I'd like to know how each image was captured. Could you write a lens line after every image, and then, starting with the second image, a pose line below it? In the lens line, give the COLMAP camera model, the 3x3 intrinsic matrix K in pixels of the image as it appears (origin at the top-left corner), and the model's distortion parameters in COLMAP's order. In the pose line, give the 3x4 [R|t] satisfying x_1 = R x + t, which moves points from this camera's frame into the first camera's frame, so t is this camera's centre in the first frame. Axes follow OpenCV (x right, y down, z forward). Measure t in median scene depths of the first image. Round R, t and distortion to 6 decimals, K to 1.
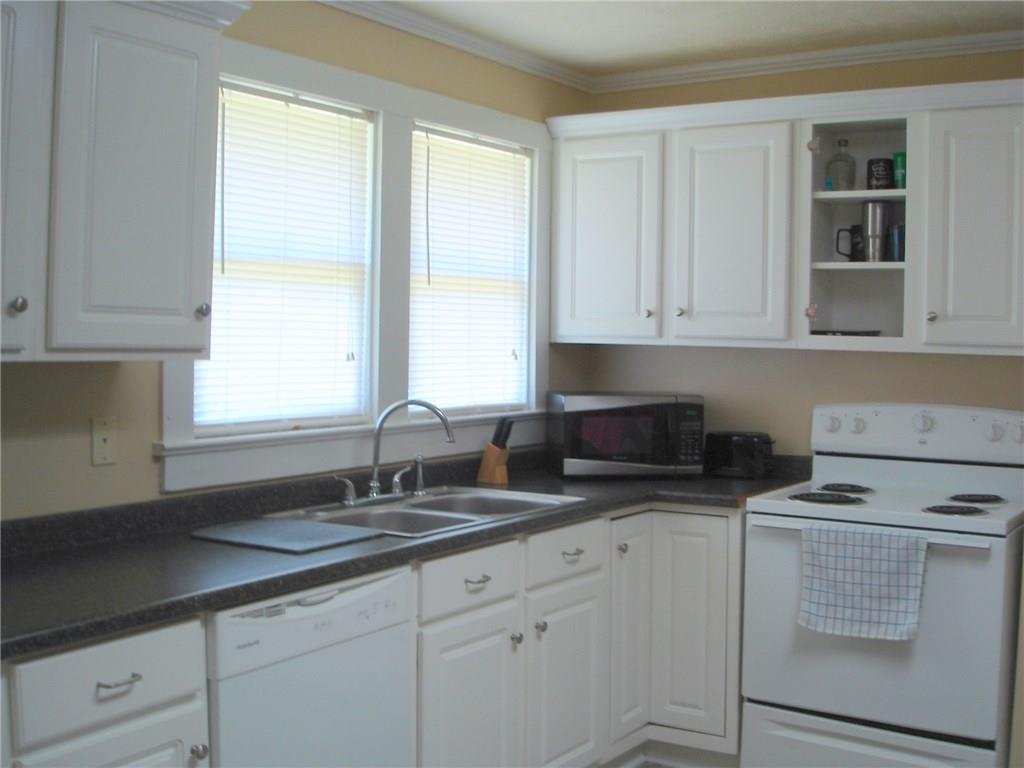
lens RADIAL K [[1235.1, 0, 512.9], [0, 1235.1, 382.8], [0, 0, 1]] dist [-0.105518, 0.000000]
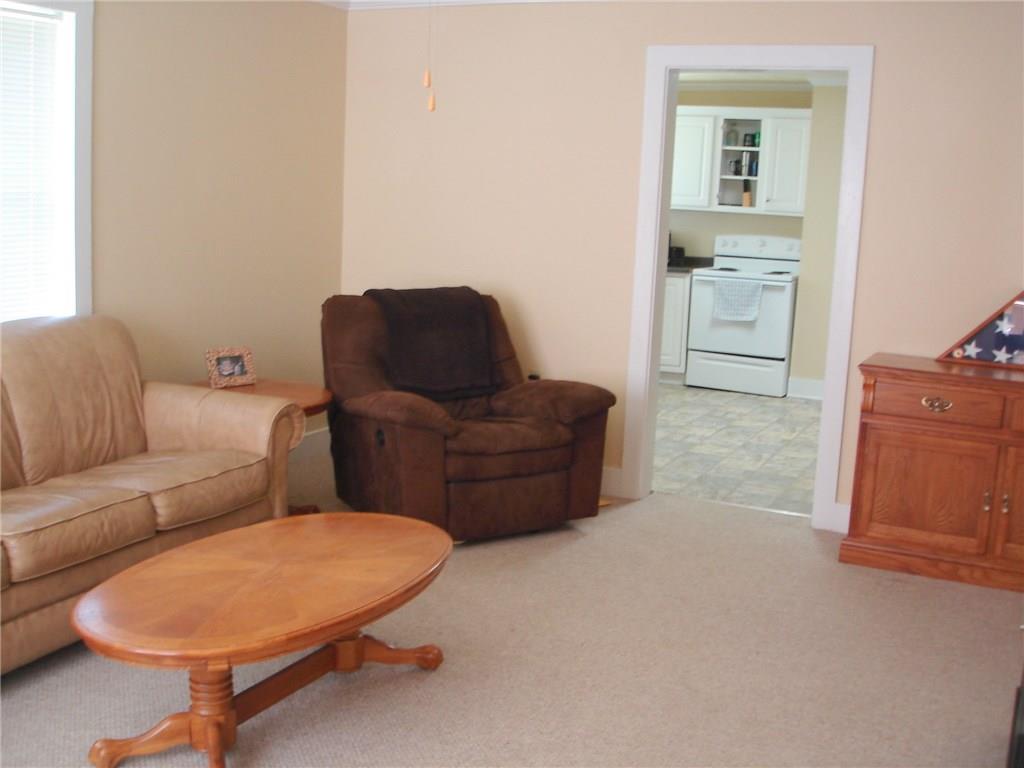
lens RADIAL K [[1235.1, 0, 511.0], [0, 1235.1, 384.5], [0, 0, 1]] dist [-0.105518, 0.000000]
pose [[0.988972, 0.012808, 0.147550, -0.525500], [-0.029592, 0.993253, 0.112127, 0.053614], [-0.145119, -0.115257, 0.982678, -1.394496]]
